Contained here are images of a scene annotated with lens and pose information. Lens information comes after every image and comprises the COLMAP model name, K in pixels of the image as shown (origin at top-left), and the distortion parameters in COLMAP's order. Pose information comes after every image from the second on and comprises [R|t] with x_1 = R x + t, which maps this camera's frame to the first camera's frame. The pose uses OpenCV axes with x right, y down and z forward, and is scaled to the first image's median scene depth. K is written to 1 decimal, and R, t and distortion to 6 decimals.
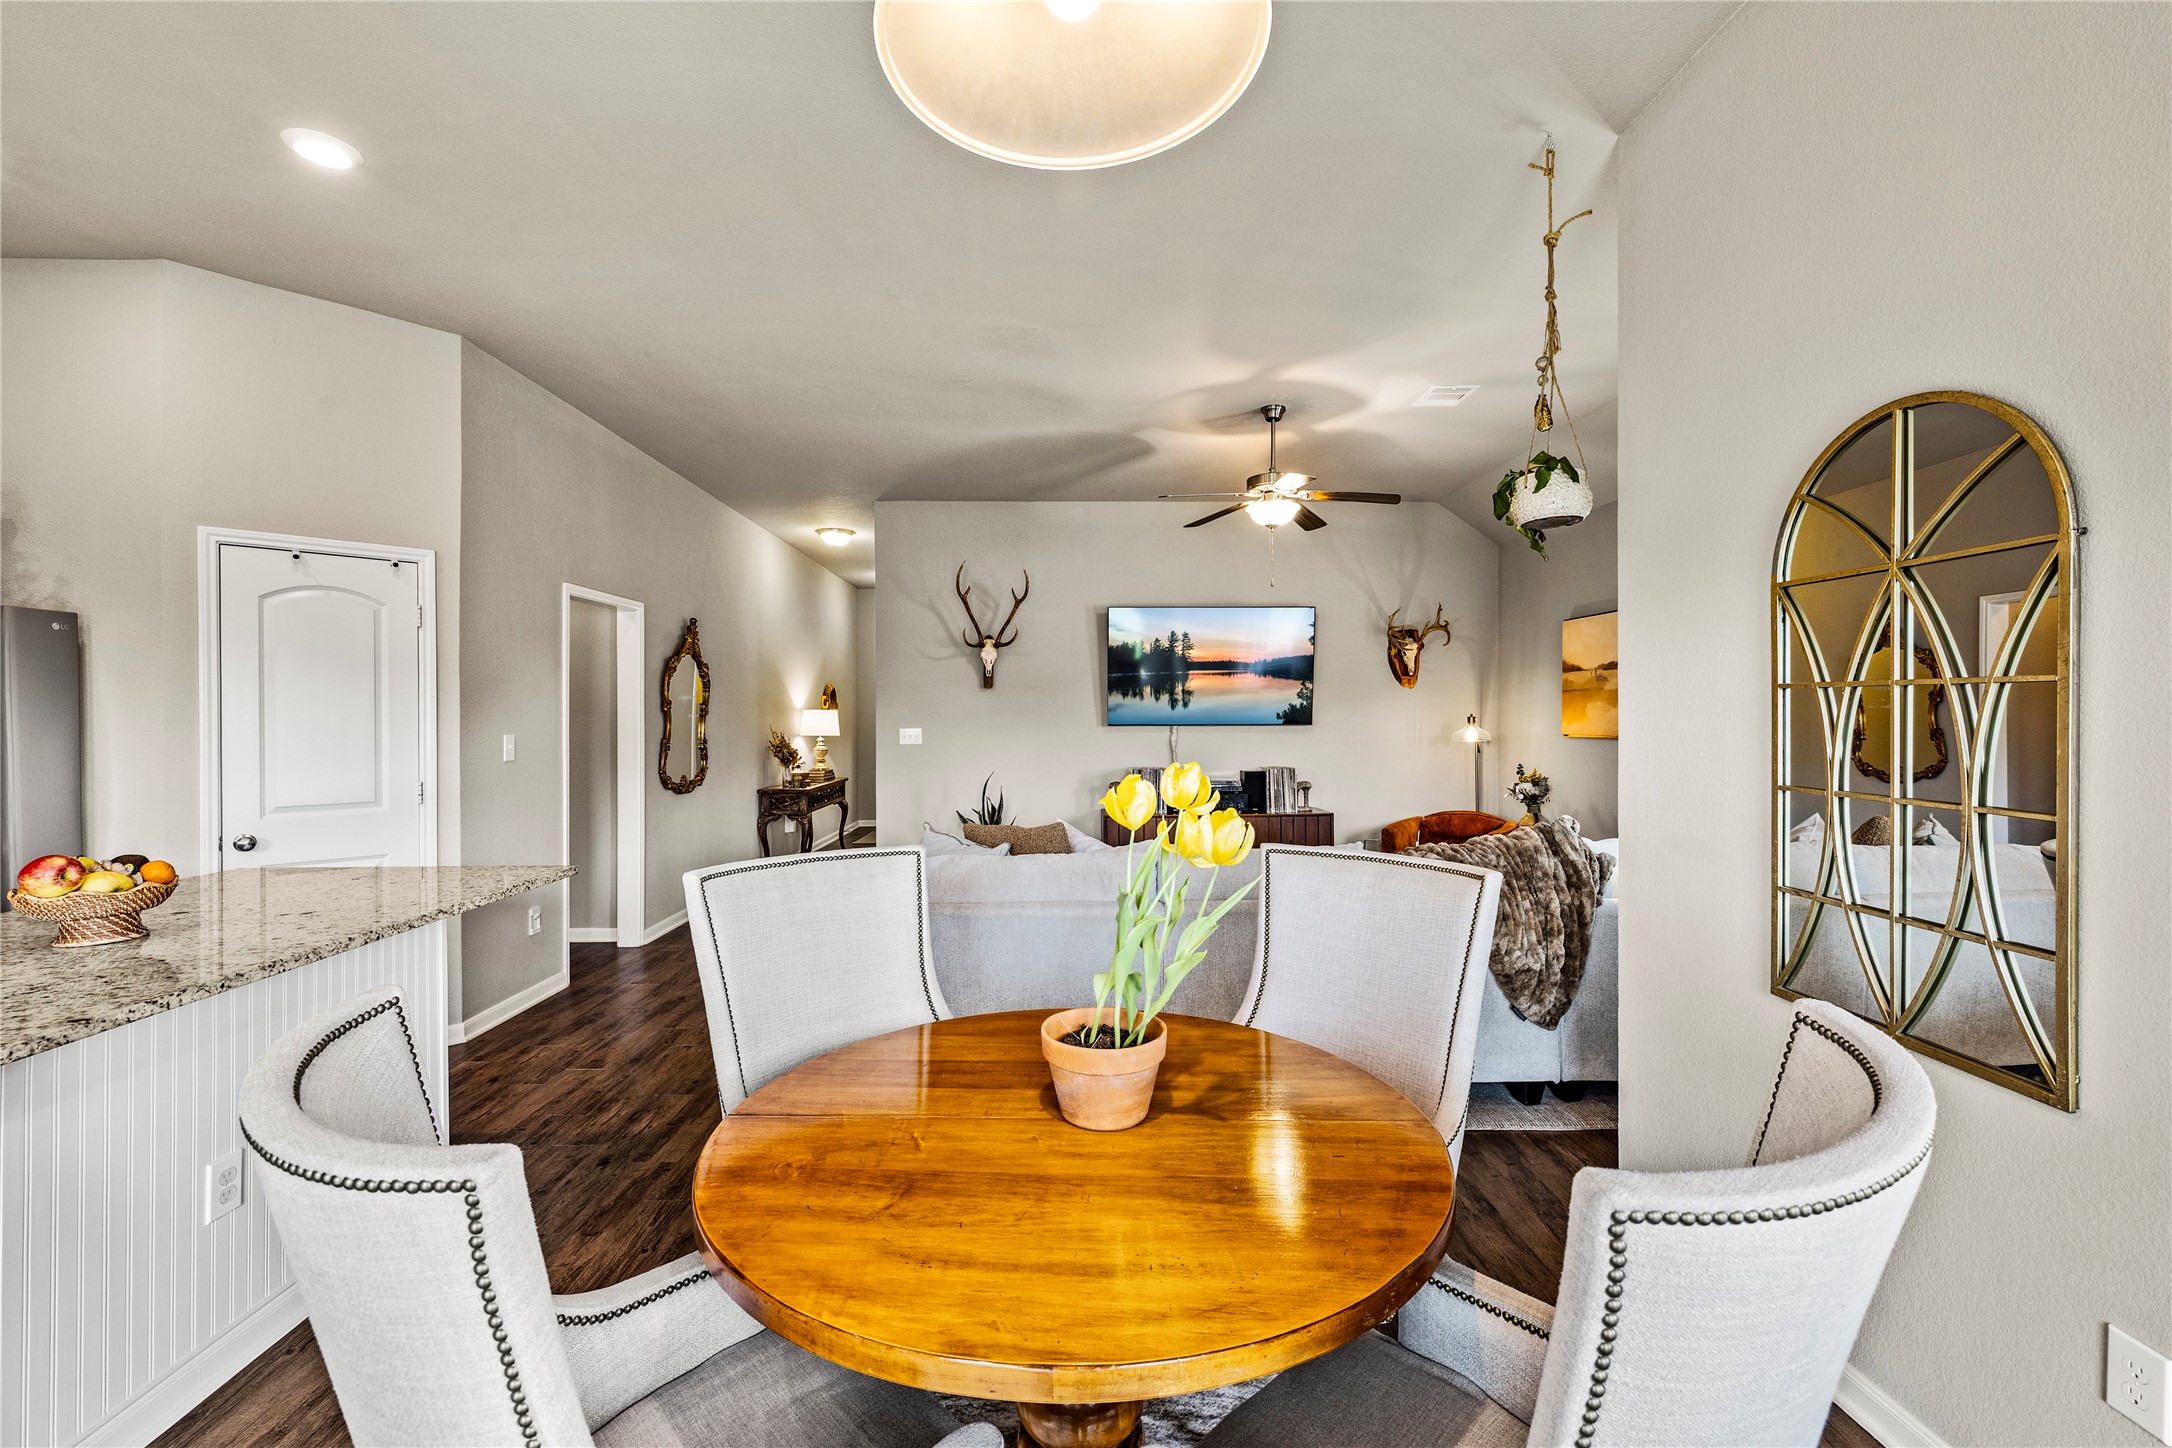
lens RADIAL K [[909.4, 0, 1071.1], [0, 909.4, 718.3], [0, 0, 1]] dist [0.000666, 0.000368]
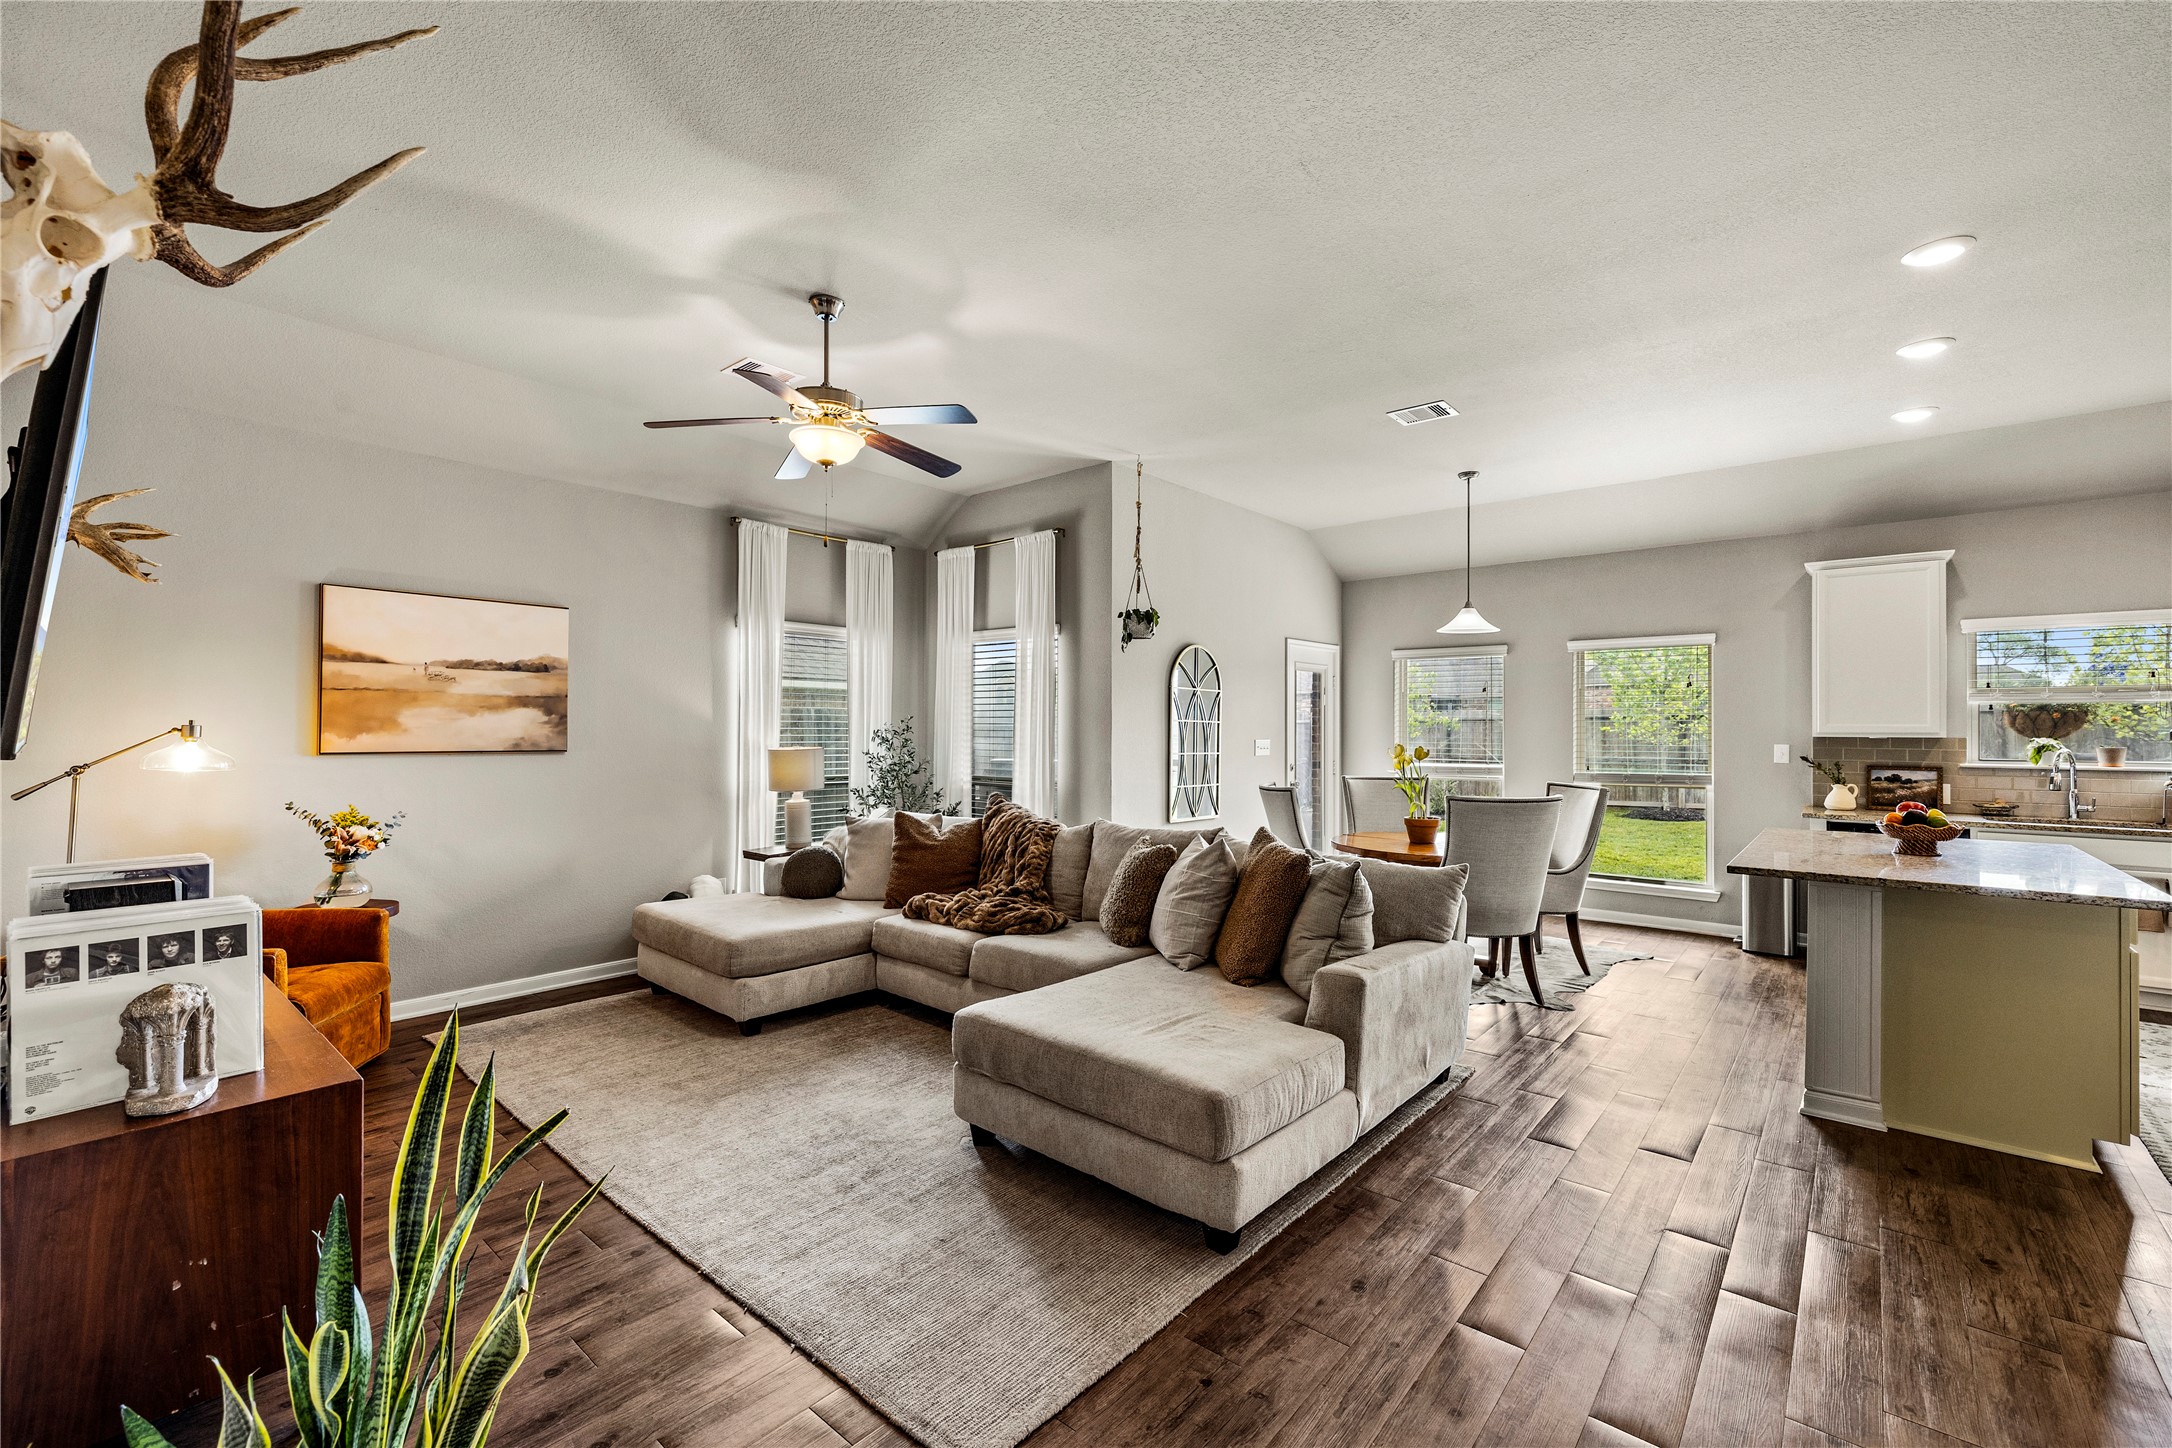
lens RADIAL K [[909.4, 0, 1089.0], [0, 909.4, 723.5], [0, 0, 1]] dist [0.000666, 0.000368]
pose [[-0.754524, 0.001960, 0.656269, -0.382389], [-0.002696, 0.999978, -0.006086, -0.001193], [-0.656266, -0.006361, -0.754502, 1.312715]]
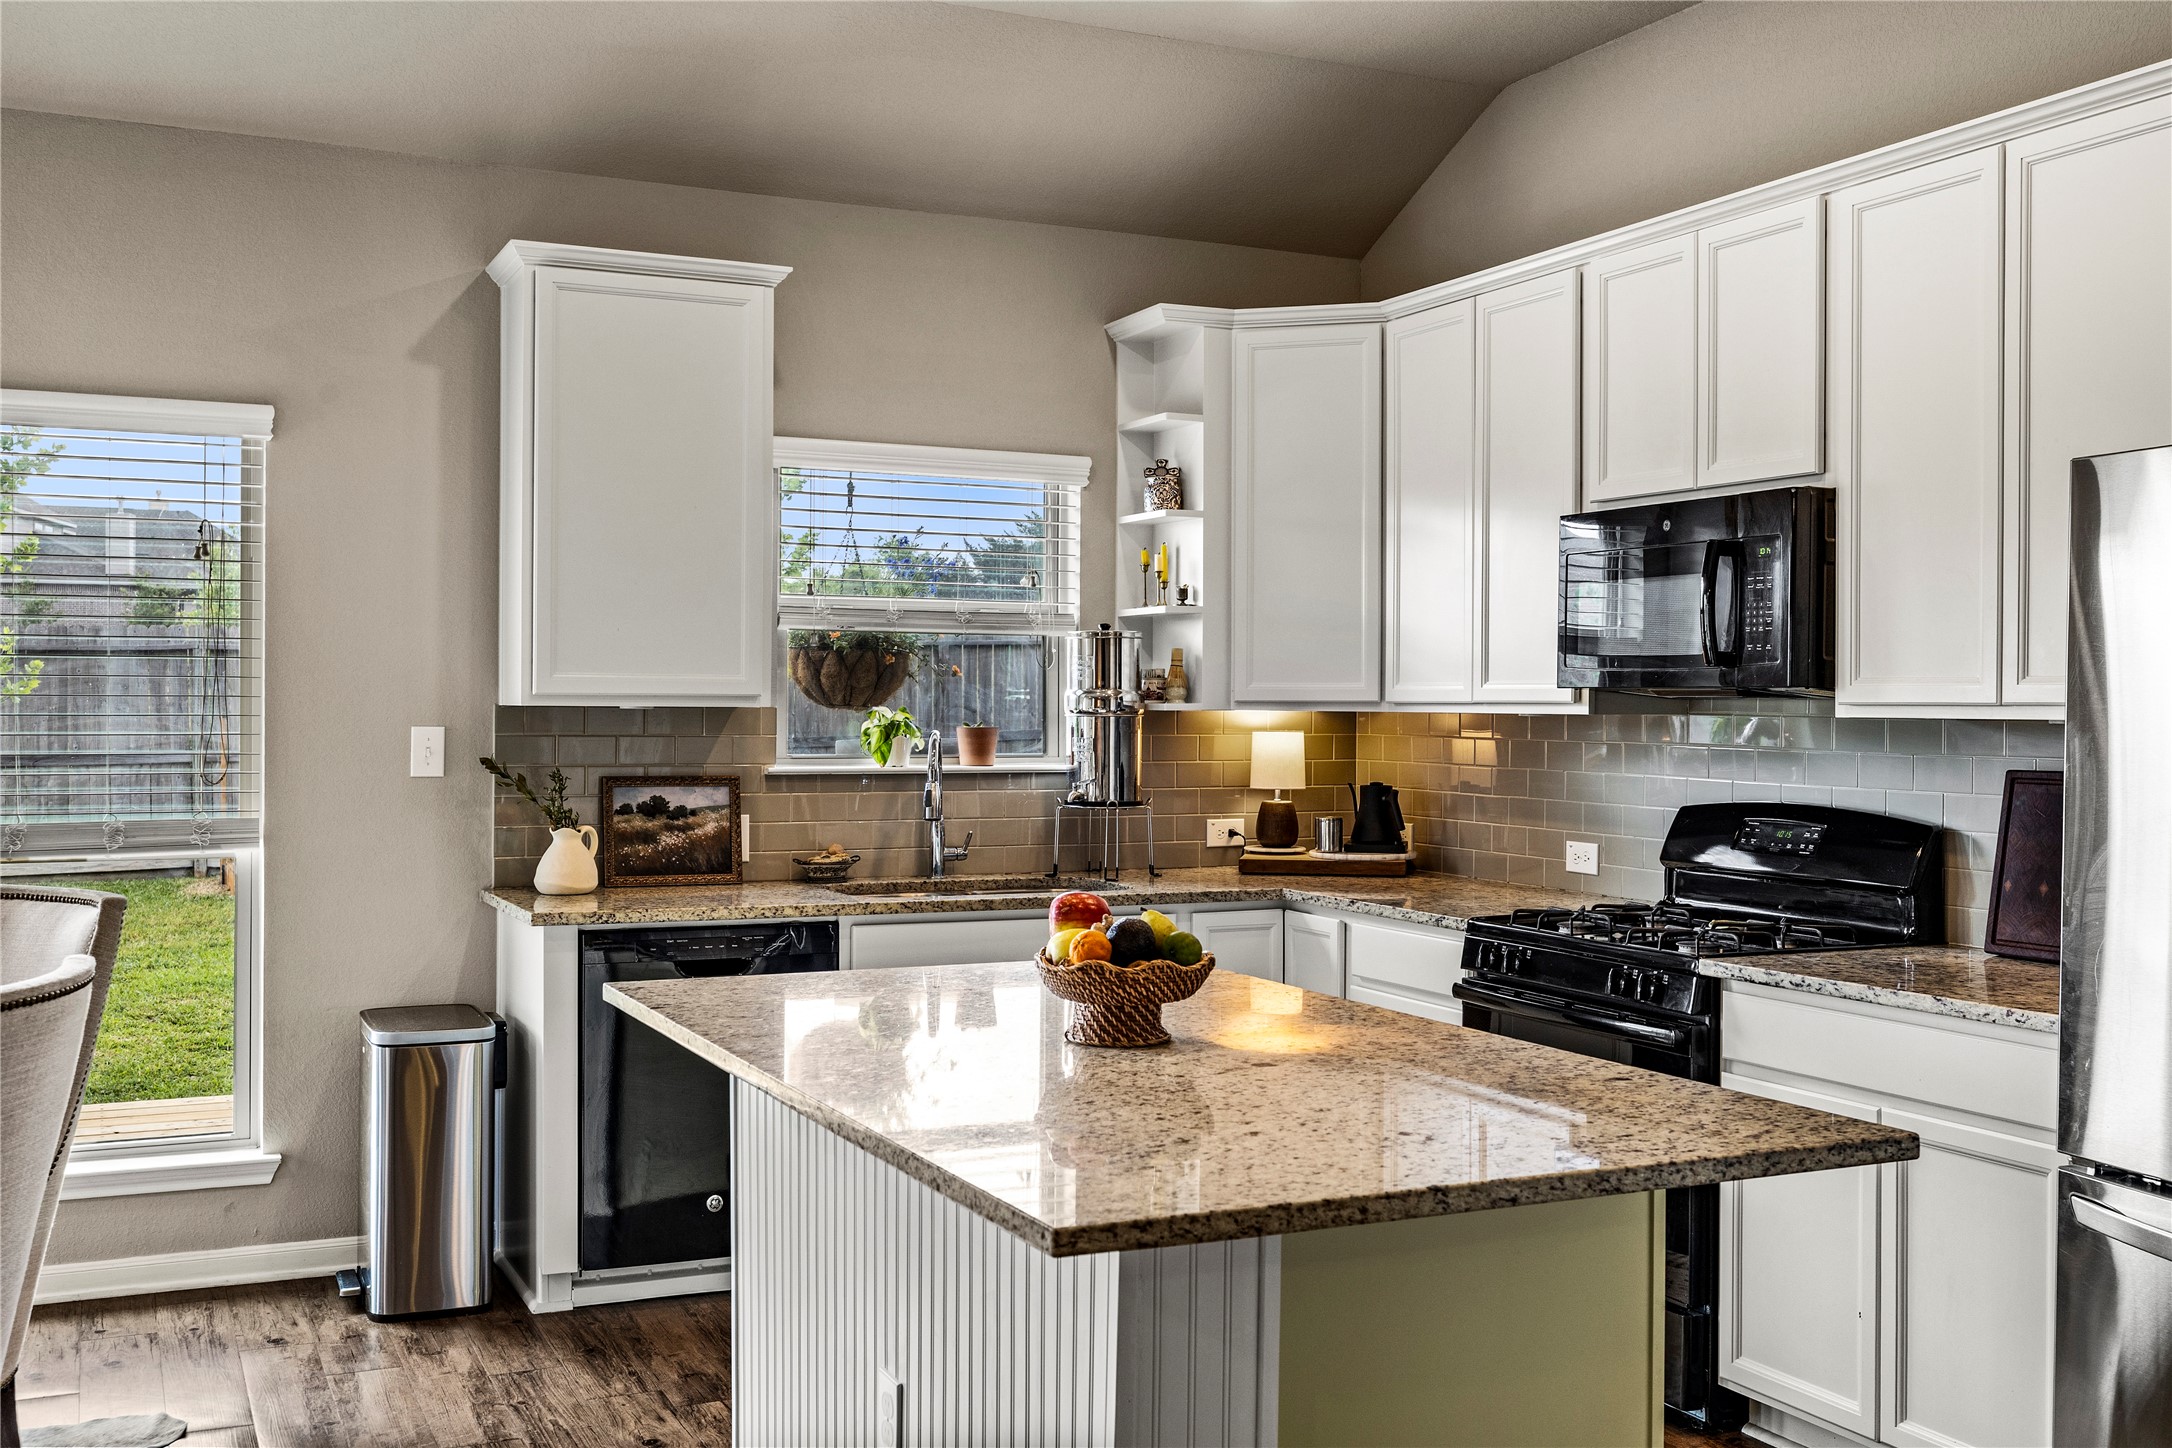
lens RADIAL K [[2112.5, 0, 1072.2], [0, 2112.5, 707.5], [0, 0, 1]] dist [-0.002665, 0.000000]
pose [[-0.914295, -0.004875, -0.405020, -0.164324], [-0.007596, 0.999958, 0.005111, -0.000362], [0.404978, 0.007750, -0.914294, 0.896400]]
